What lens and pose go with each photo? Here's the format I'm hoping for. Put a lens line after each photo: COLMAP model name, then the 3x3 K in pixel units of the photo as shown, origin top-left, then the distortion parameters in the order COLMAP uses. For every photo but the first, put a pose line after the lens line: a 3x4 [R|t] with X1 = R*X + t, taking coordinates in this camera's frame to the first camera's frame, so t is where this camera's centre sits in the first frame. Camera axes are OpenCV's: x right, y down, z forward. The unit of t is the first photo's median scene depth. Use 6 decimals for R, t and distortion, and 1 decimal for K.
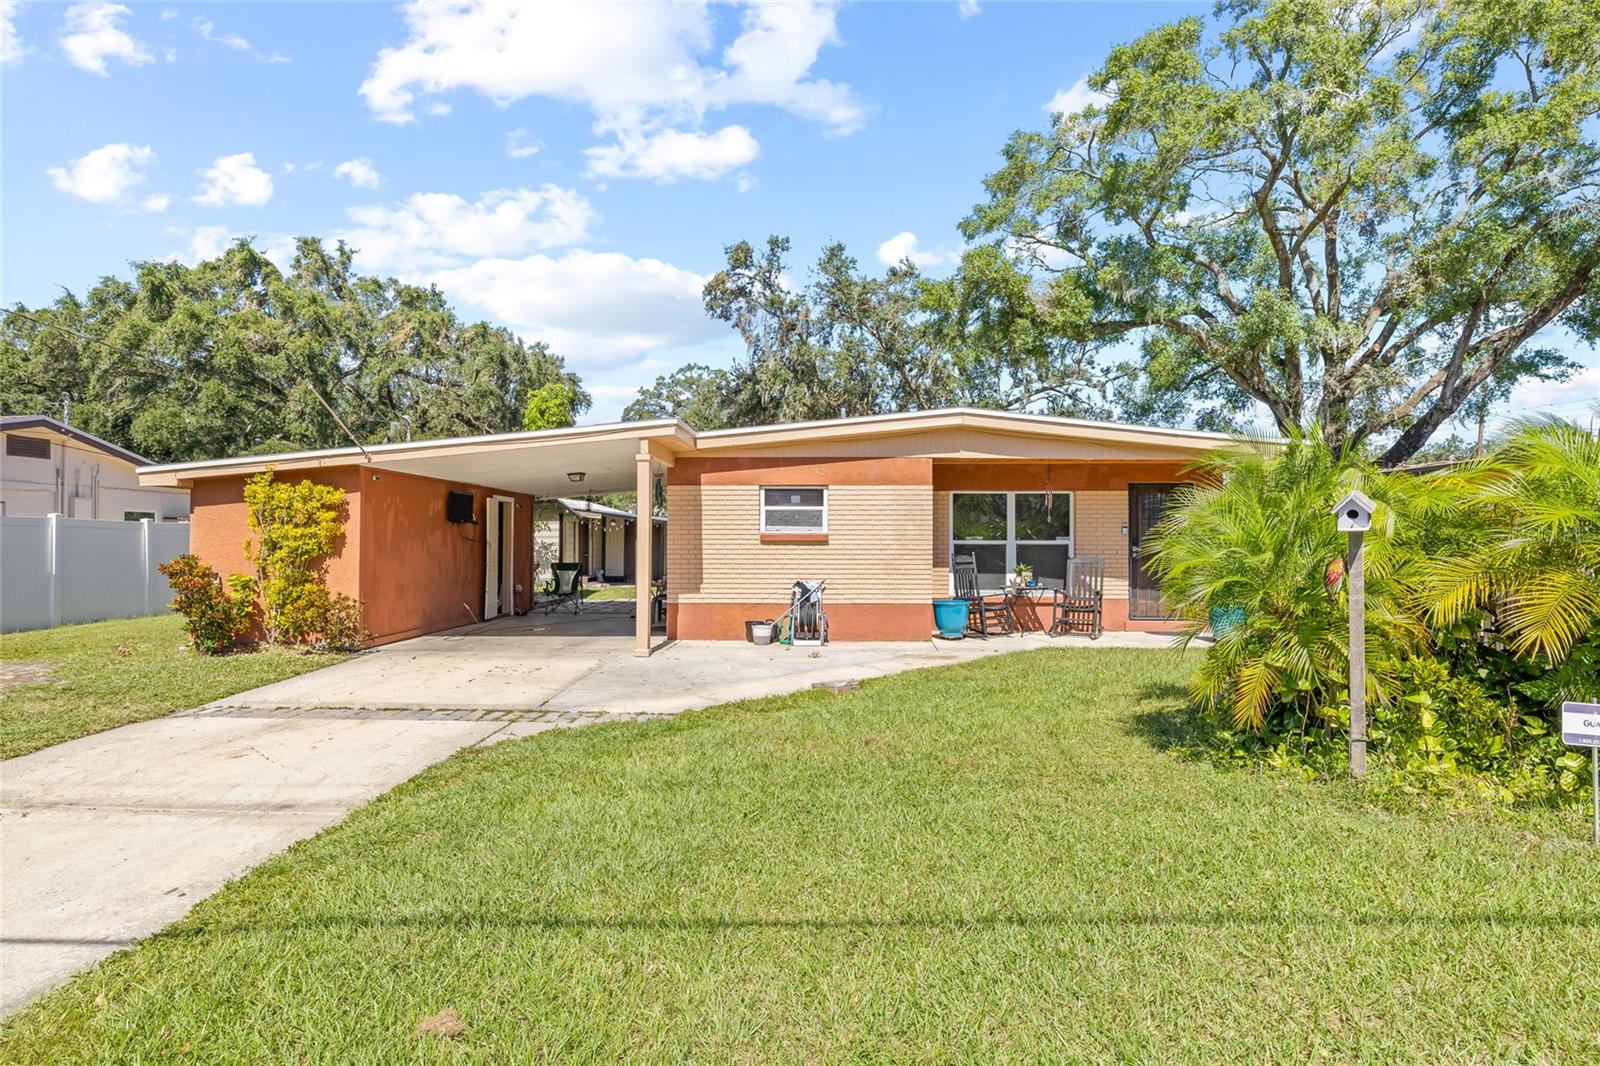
lens RADIAL K [[857.9, 0, 804.4], [0, 857.9, 540.5], [0, 0, 1]] dist [-0.000554, -0.001483]
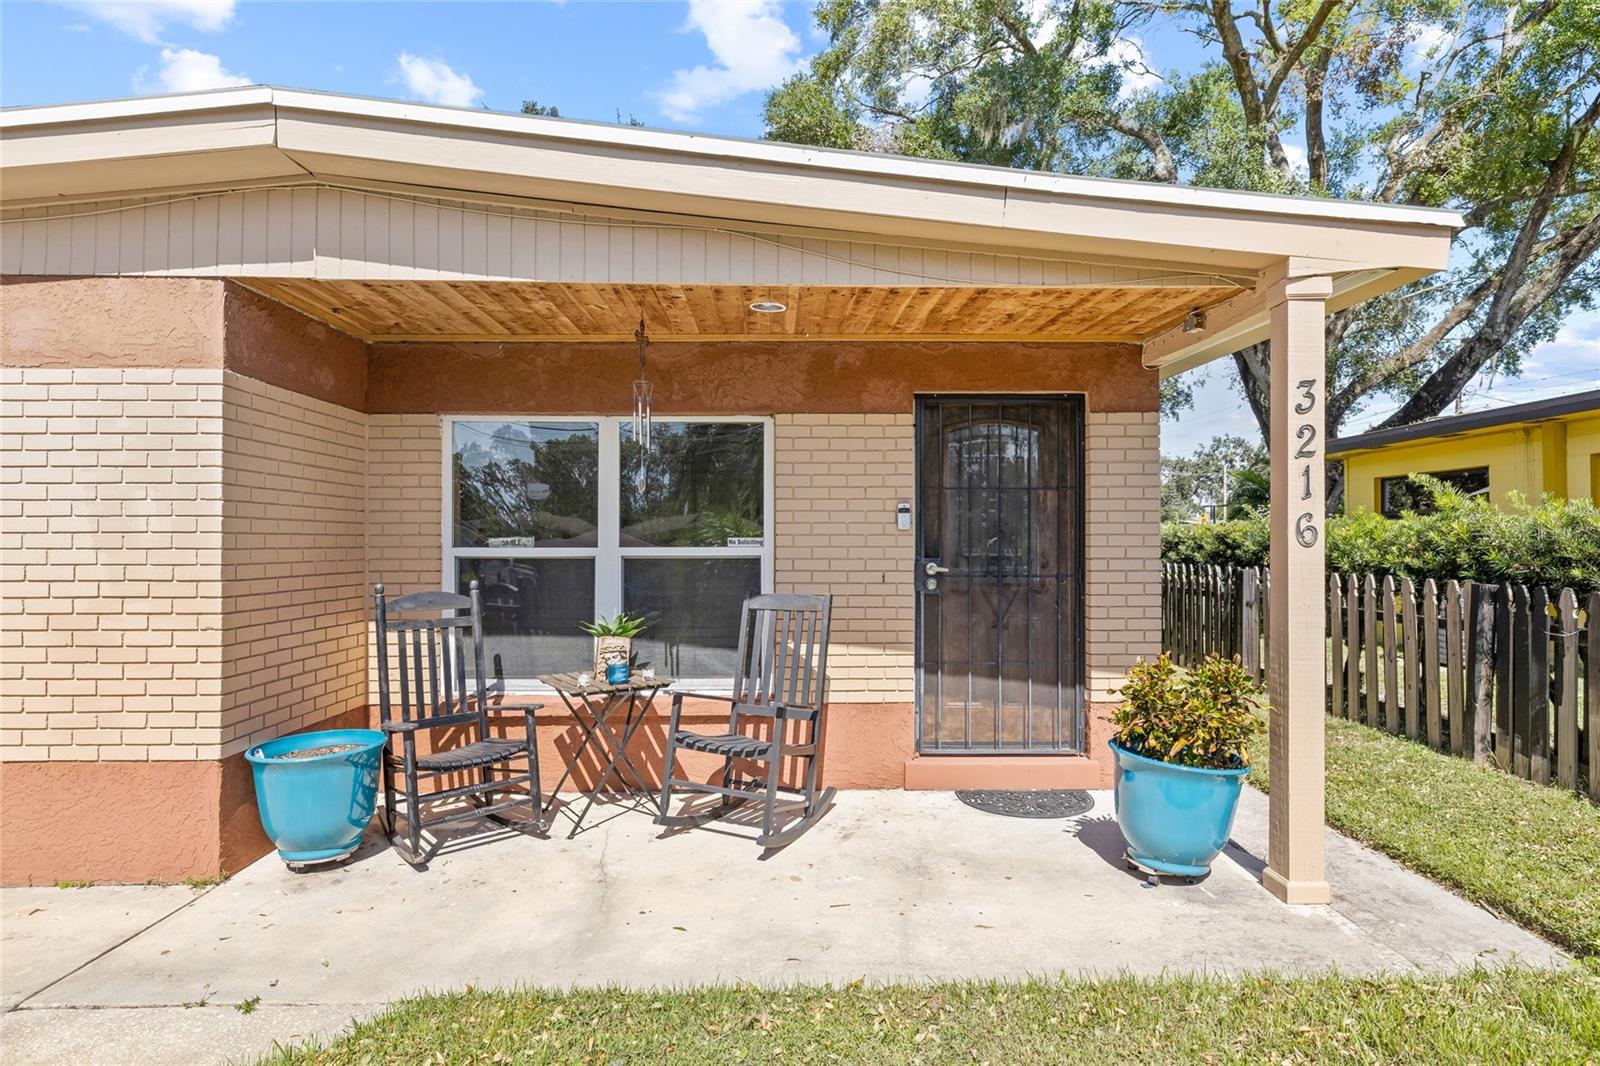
lens RADIAL K [[857.9, 0, 800.0], [0, 857.9, 535.4], [0, 0, 1]] dist [-0.000554, -0.001483]
pose [[0.998605, -0.001433, 0.052791, 0.222659], [0.001694, 0.999987, -0.004909, -0.002239], [-0.052784, 0.004991, 0.998594, 0.454243]]
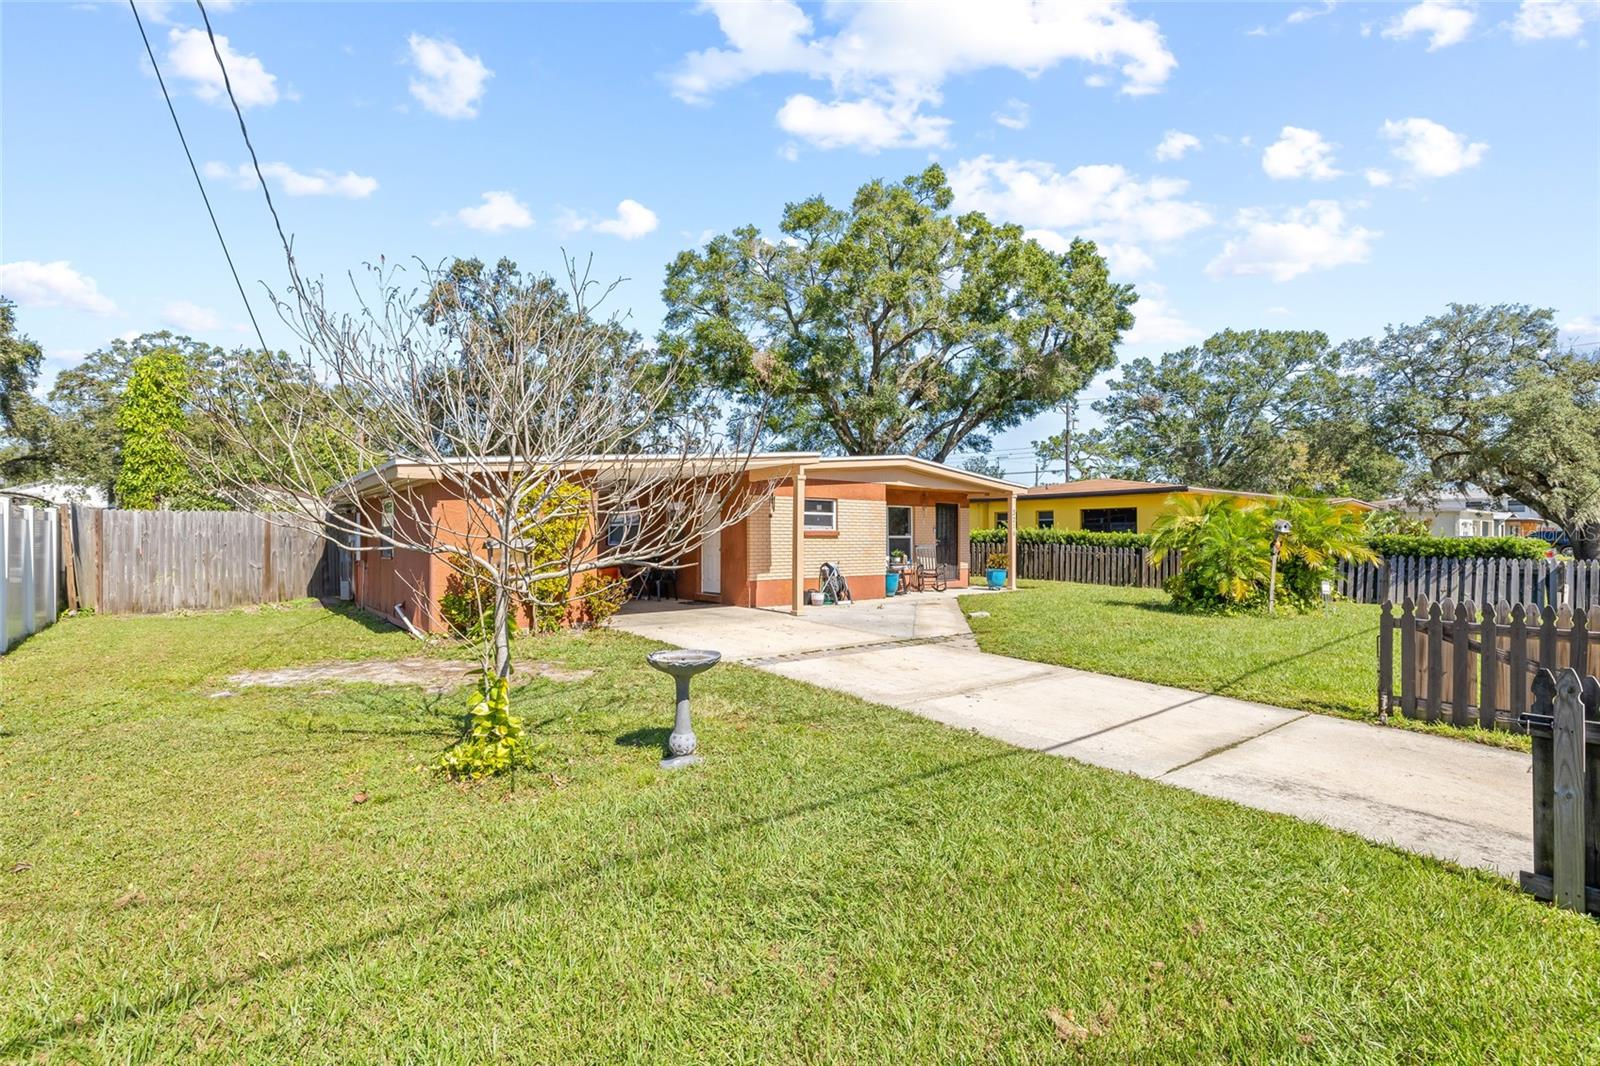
lens RADIAL K [[752.5, 0, 812.4], [0, 752.5, 529.6], [0, 0, 1]] dist [0.003568, -0.000160]
pose [[0.743359, 0.007775, 0.668848, -0.593192], [-0.000491, 0.999939, -0.011079, 0.002928], [-0.668893, 0.007908, 0.743317, 0.027726]]
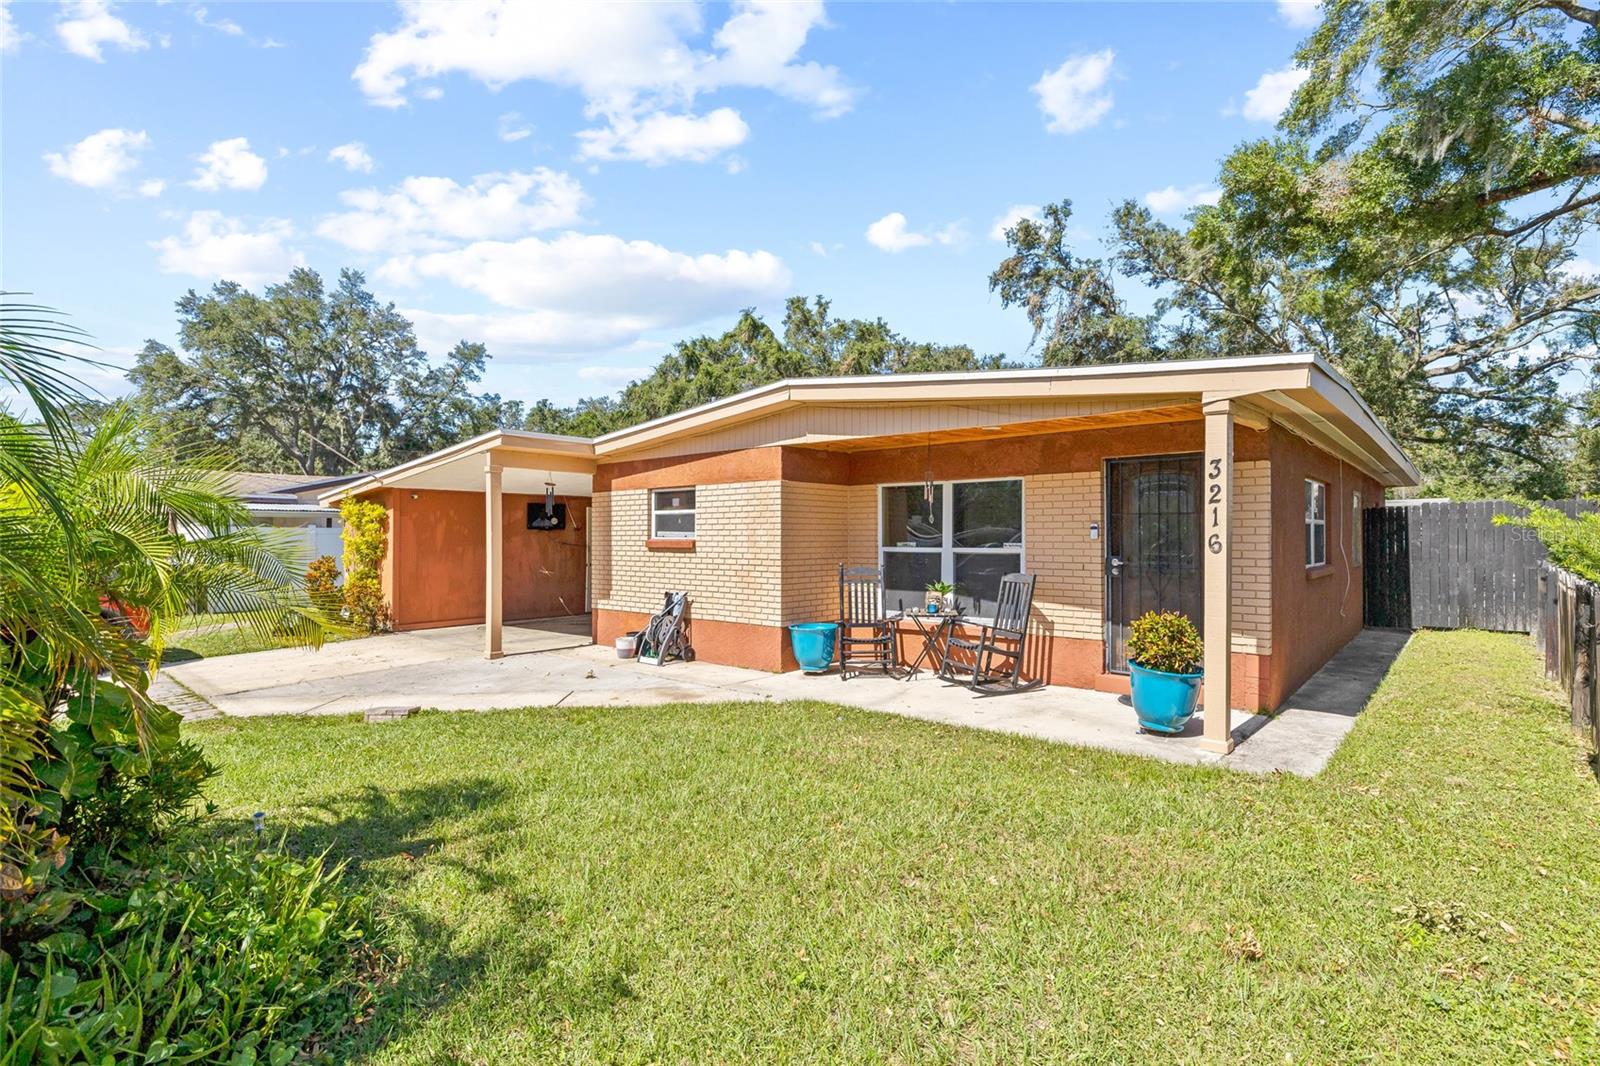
lens RADIAL K [[752.5, 0, 814.6], [0, 752.5, 542.4], [0, 0, 1]] dist [0.003568, -0.000160]
pose [[0.778957, 0.003744, -0.627066, 0.407070], [0.007530, 0.999854, 0.015323, -0.010923], [0.627032, -0.016658, 0.778816, 0.311149]]
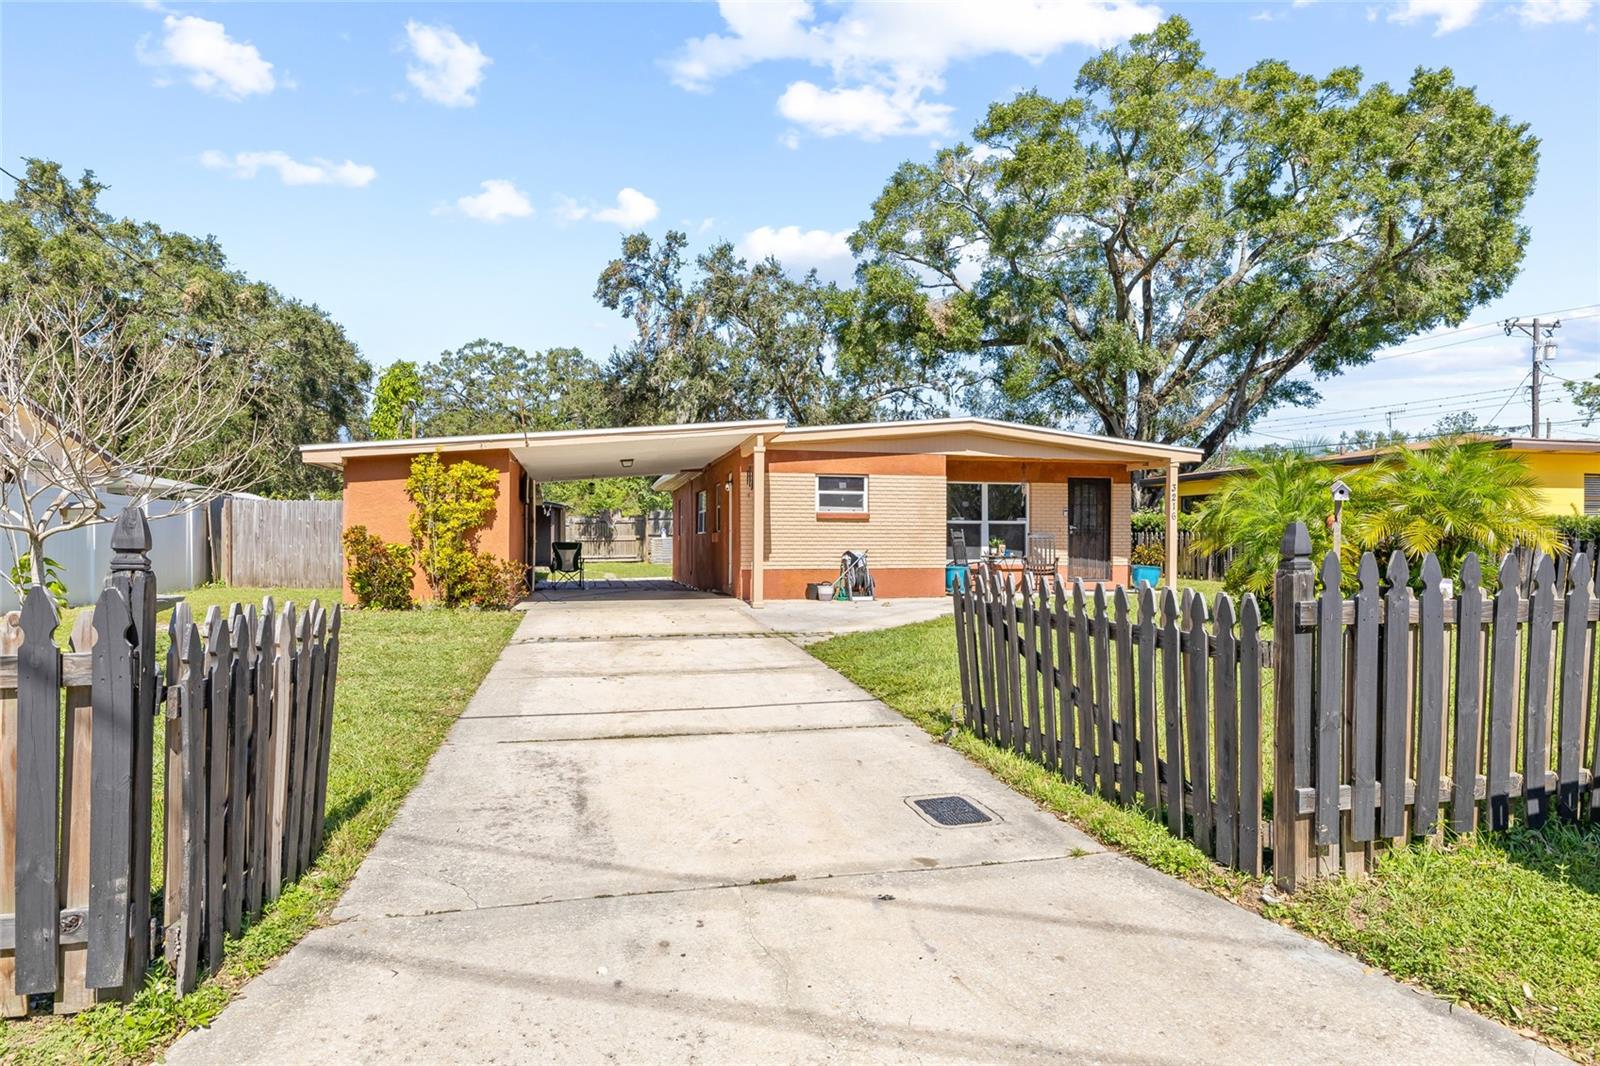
lens RADIAL K [[936.0, 0, 807.4], [0, 936.0, 543.7], [0, 0, 1]] dist [0.006207, -0.000348]
pose [[0.961005, -0.000851, 0.276529, -0.289777], [-0.000702, 0.999985, 0.005514, 0.019388], [-0.276530, -0.005493, 0.960990, -0.192029]]
